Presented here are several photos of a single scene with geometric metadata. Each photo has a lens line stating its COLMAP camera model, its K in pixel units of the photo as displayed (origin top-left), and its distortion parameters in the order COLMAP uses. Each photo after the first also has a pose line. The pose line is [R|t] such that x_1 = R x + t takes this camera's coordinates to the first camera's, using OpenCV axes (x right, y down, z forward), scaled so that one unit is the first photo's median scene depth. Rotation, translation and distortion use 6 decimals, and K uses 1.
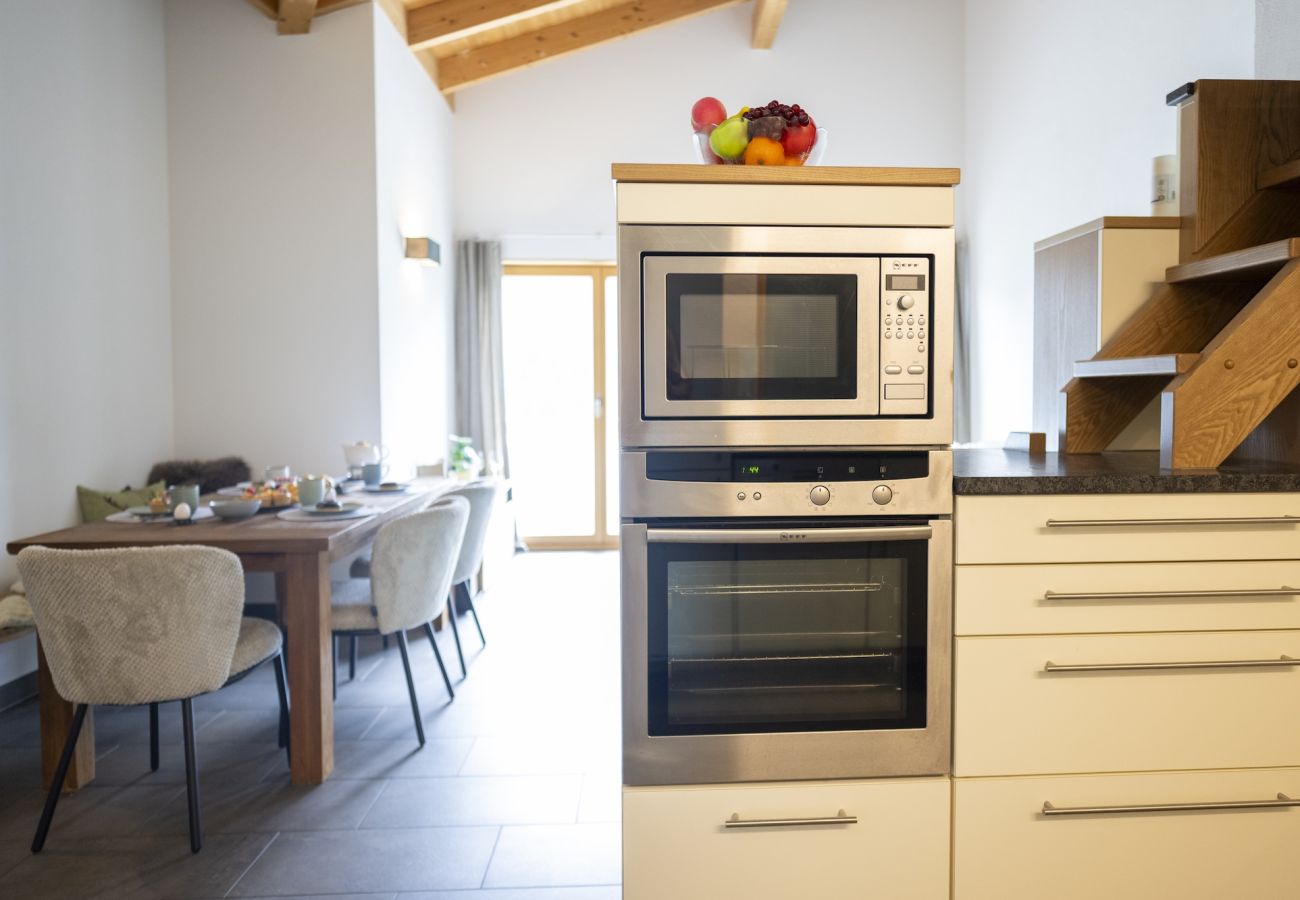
lens RADIAL K [[833.5, 0, 692.1], [0, 833.5, 421.2], [0, 0, 1]] dist [0.002784, -0.001131]
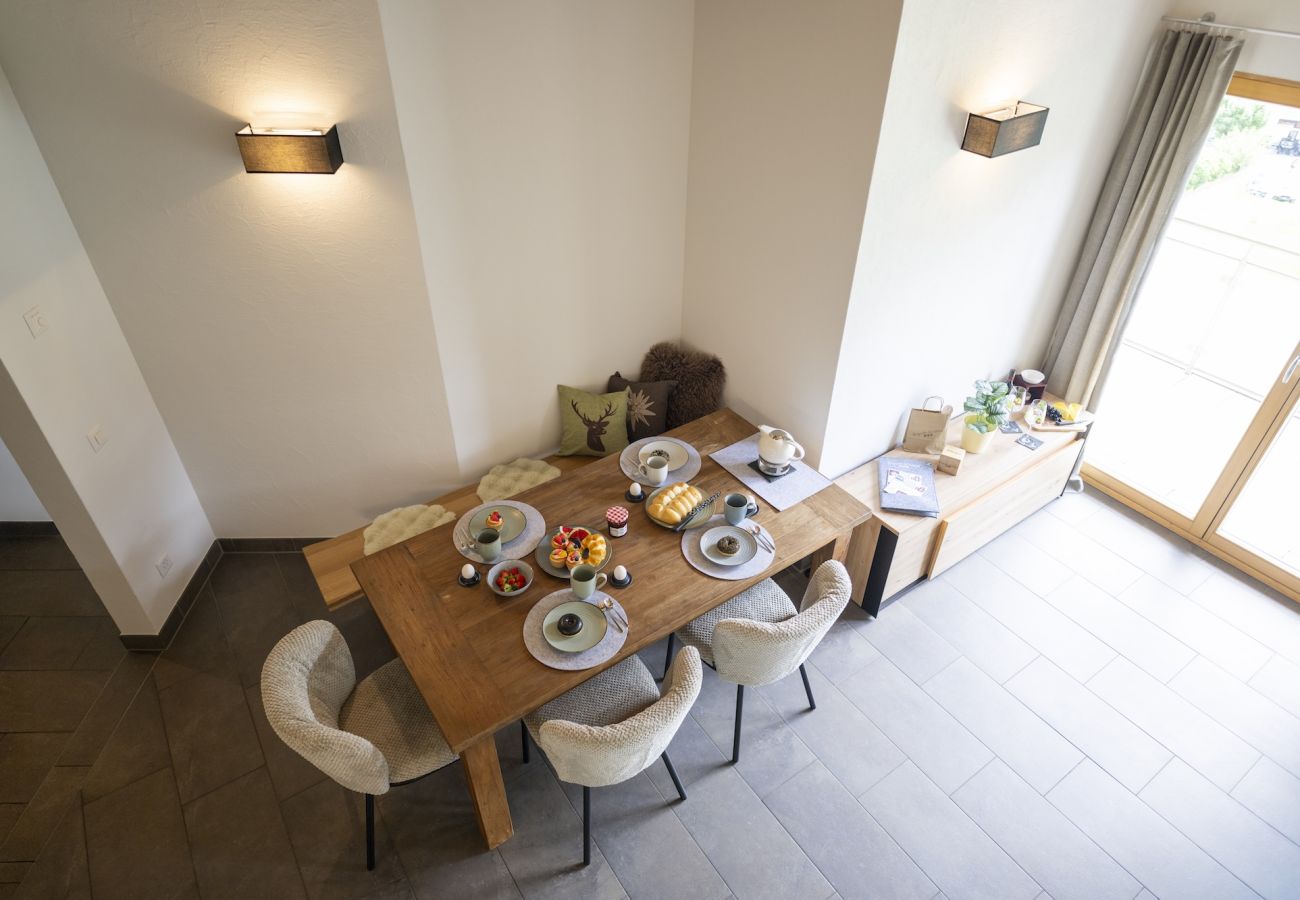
lens RADIAL K [[768.2, 0, 650.0], [0, 768.2, 450.0], [0, 0, 1]] dist [-0.007353, -0.002316]
pose [[0.522433, 0.521604, -0.674531, 0.122736], [-0.040815, 0.805463, 0.591239, -0.781540], [0.851703, -0.281352, 0.442090, 1.037001]]
